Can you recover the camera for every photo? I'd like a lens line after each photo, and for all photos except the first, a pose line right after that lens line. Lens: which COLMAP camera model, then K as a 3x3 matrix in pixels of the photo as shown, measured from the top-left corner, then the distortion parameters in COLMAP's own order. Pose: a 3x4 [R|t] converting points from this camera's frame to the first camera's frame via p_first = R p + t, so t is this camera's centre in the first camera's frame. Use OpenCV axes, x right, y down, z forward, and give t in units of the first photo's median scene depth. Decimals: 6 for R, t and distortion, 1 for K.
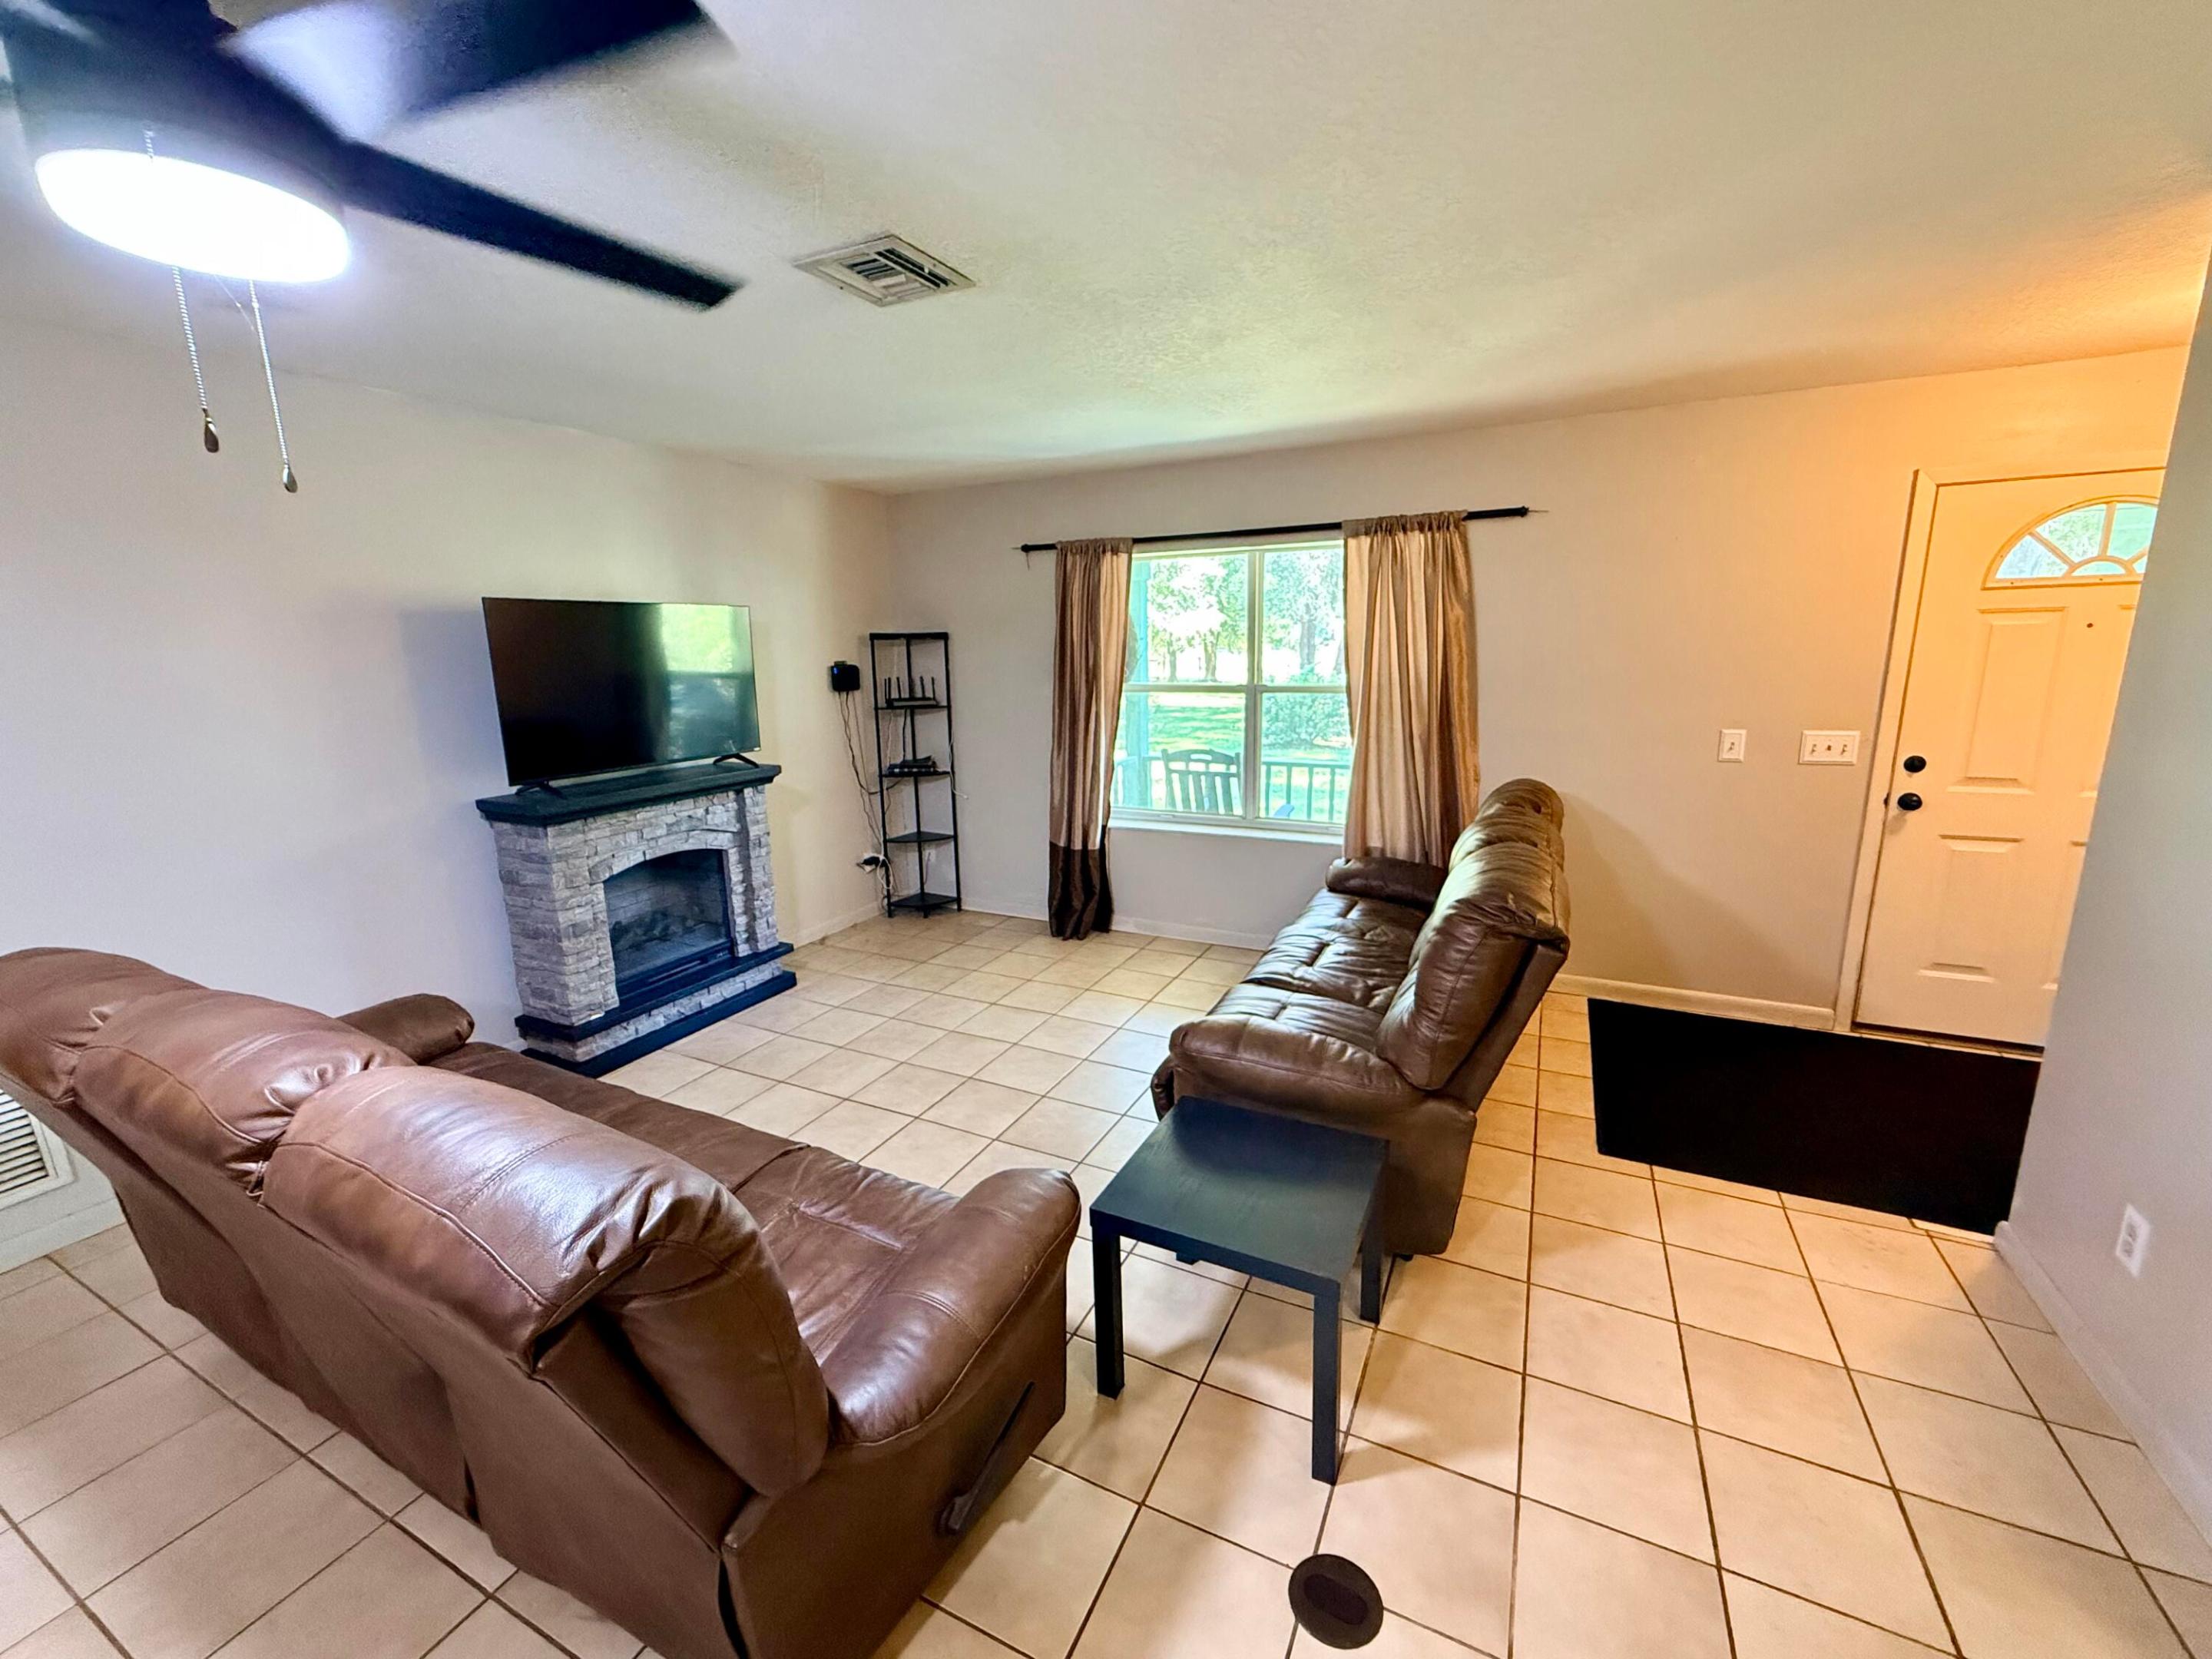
lens RADIAL K [[897.9, 0, 1096.3], [0, 897.9, 829.7], [0, 0, 1]] dist [-0.003675, 0.000061]
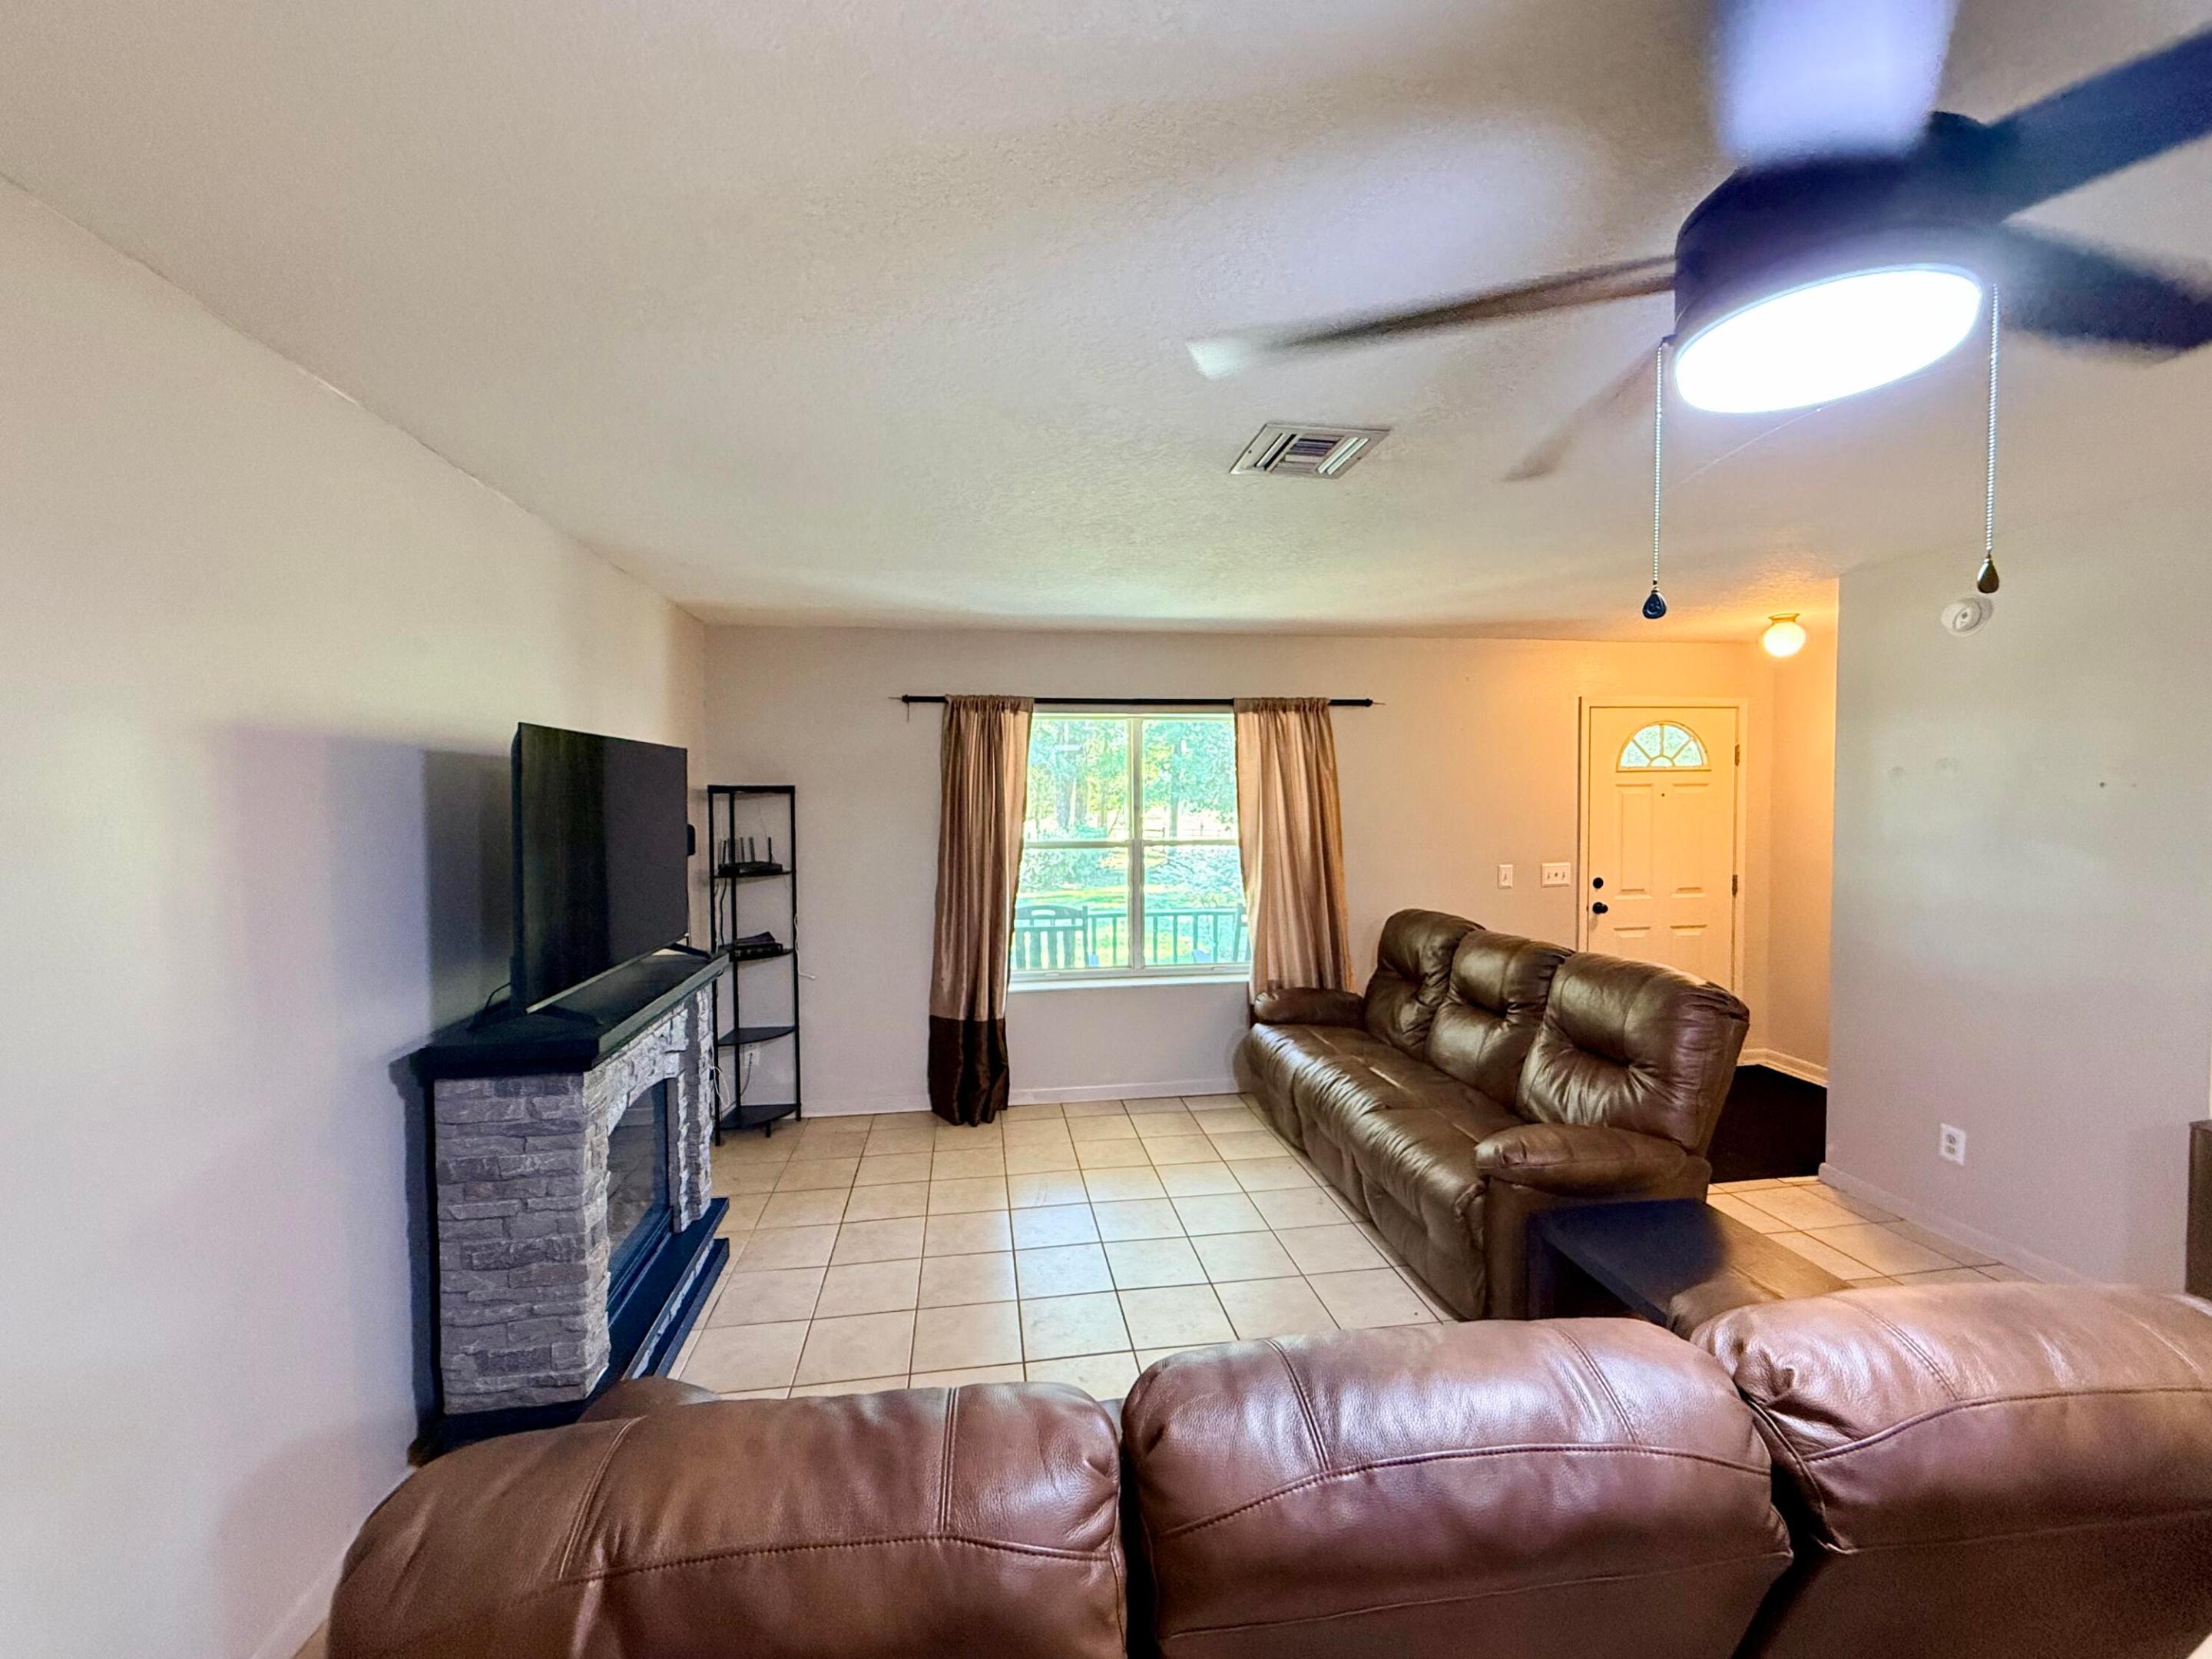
lens RADIAL K [[897.9, 0, 1097.8], [0, 897.9, 828.8], [0, 0, 1]] dist [-0.003675, 0.000061]
pose [[0.818870, -0.008500, 0.573917, -0.474962], [0.109057, 0.983980, -0.141031, -0.030491], [-0.563524, 0.178076, 0.806678, 0.172517]]
